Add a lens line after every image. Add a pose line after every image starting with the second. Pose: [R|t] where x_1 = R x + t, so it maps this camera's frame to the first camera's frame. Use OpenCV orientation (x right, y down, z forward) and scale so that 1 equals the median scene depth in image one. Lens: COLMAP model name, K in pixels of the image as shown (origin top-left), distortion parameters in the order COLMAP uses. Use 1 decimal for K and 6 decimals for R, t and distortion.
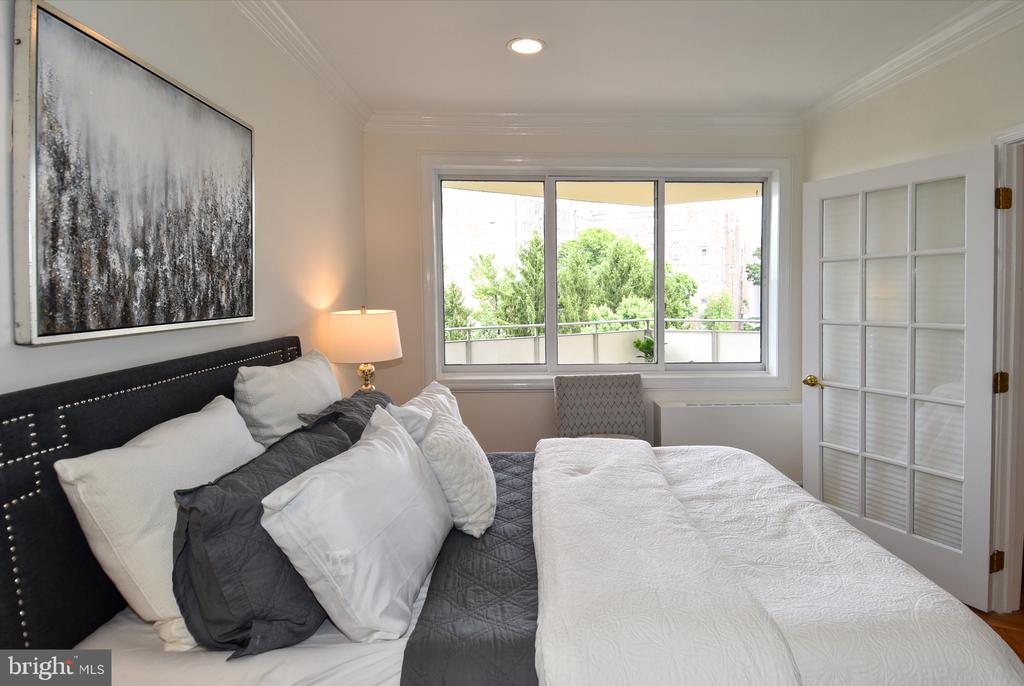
lens RADIAL K [[544.8, 0, 583.8], [0, 544.8, 320.1], [0, 0, 1]] dist [0.022245, -0.028040]
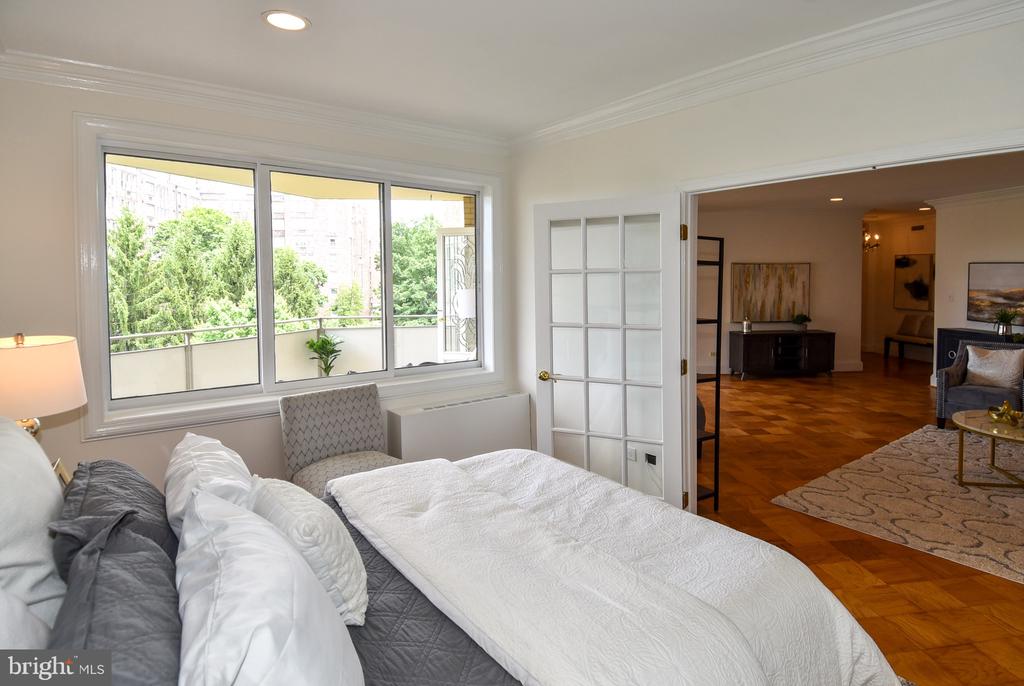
lens RADIAL K [[525.6, 0, 516.4], [0, 525.6, 295.9], [0, 0, 1]] dist [0.048335, -0.043617]
pose [[0.823303, -0.015615, 0.567388, -0.450122], [0.024695, 0.999660, -0.008322, -0.086579], [-0.567065, 0.020863, 0.823409, 0.193877]]
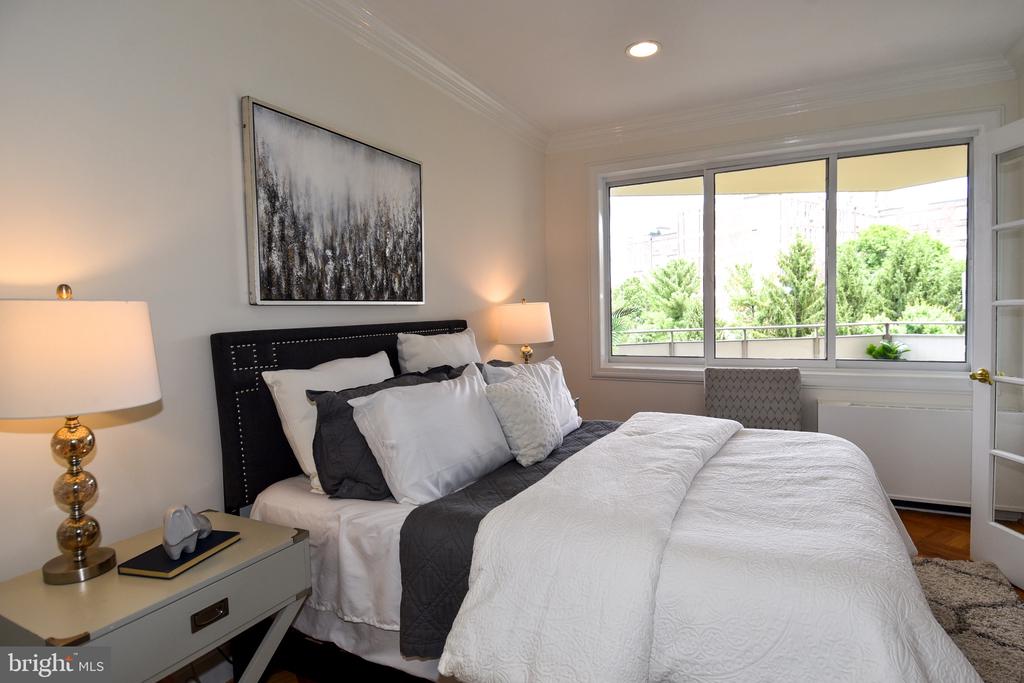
lens RADIAL K [[543.8, 0, 556.8], [0, 543.8, 342.9], [0, 0, 1]] dist [0.022618, -0.000787]
pose [[0.876862, 0.014844, -0.480512, 0.392964], [-0.005392, 0.999764, 0.021044, 0.075318], [0.480711, -0.015862, 0.876735, -0.041565]]
